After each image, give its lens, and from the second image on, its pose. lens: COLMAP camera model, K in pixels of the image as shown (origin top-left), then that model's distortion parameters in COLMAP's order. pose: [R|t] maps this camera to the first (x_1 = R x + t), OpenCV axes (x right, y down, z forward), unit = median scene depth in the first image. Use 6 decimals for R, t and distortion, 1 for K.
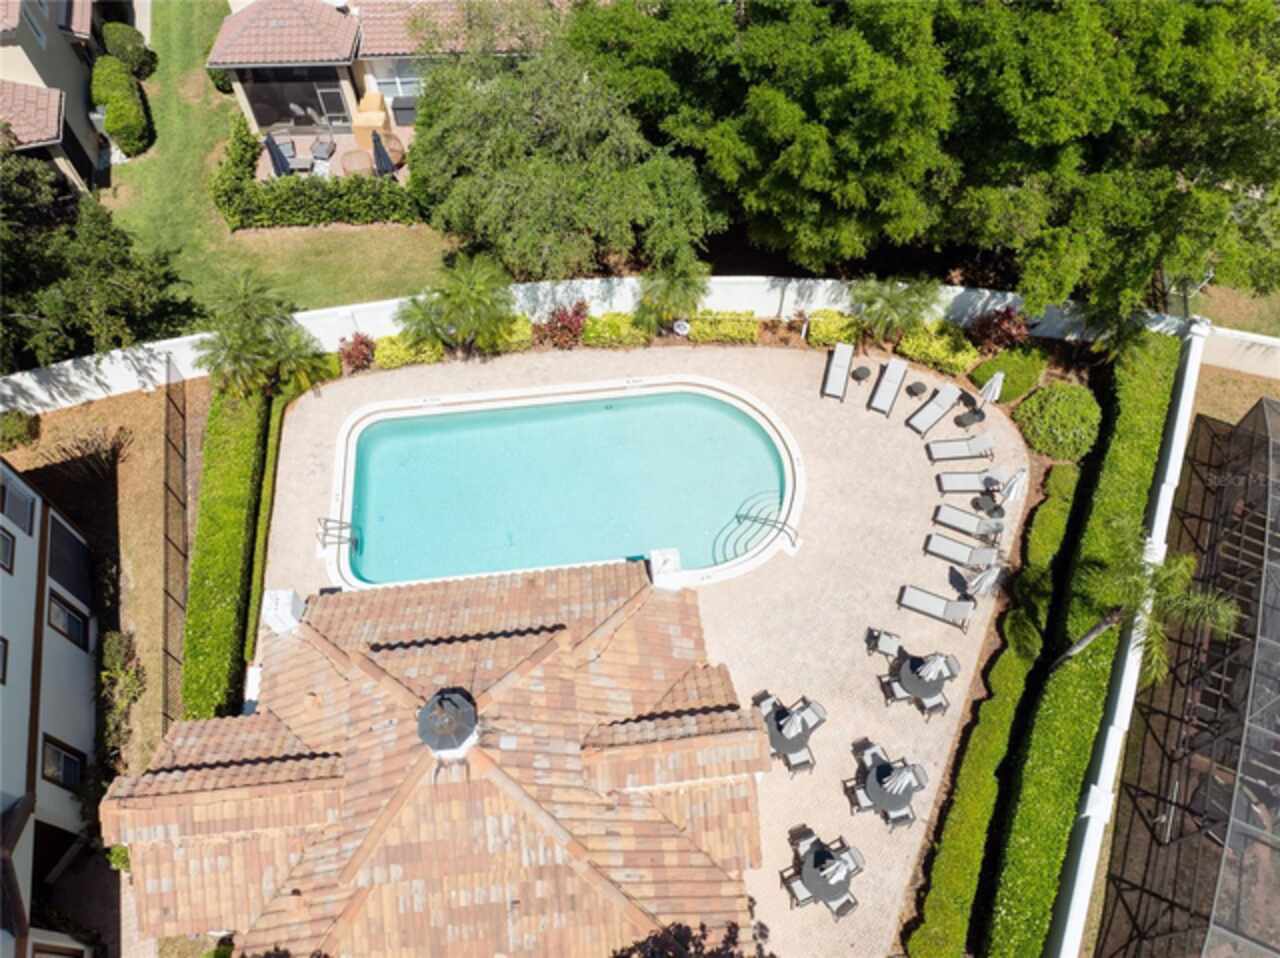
lens RADIAL K [[899.1, 0, 638.5], [0, 899.1, 479.8], [0, 0, 1]] dist [-0.037031, 0.013150]
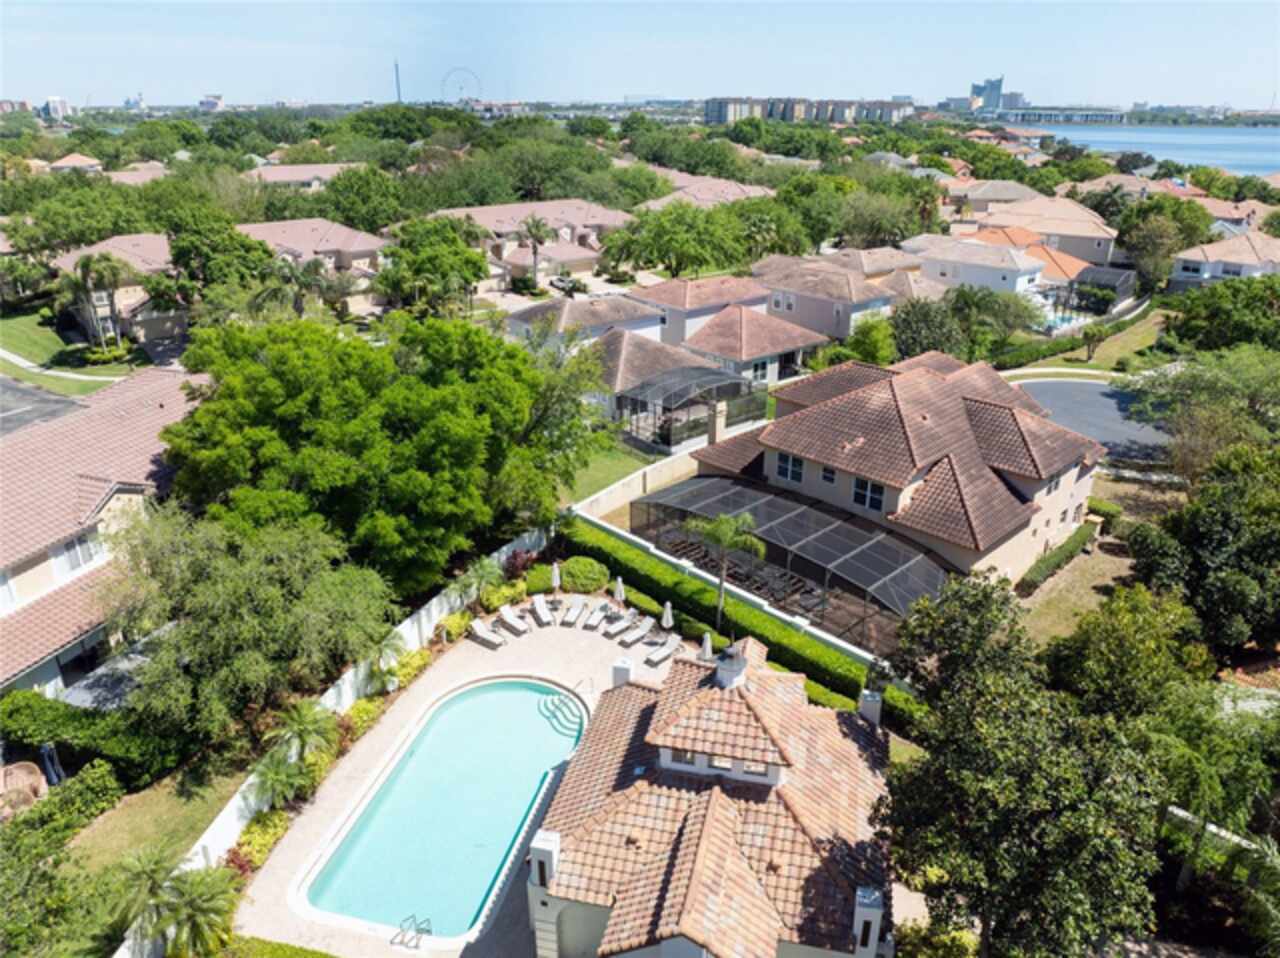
lens RADIAL K [[899.1, 0, 642.5], [0, 899.1, 479.5], [0, 0, 1]] dist [-0.037031, 0.013150]
pose [[0.342366, -0.363603, 0.866360, -0.912321], [0.789587, 0.611119, -0.055546, 0.006045], [-0.509252, 0.703084, 0.496322, -0.022850]]
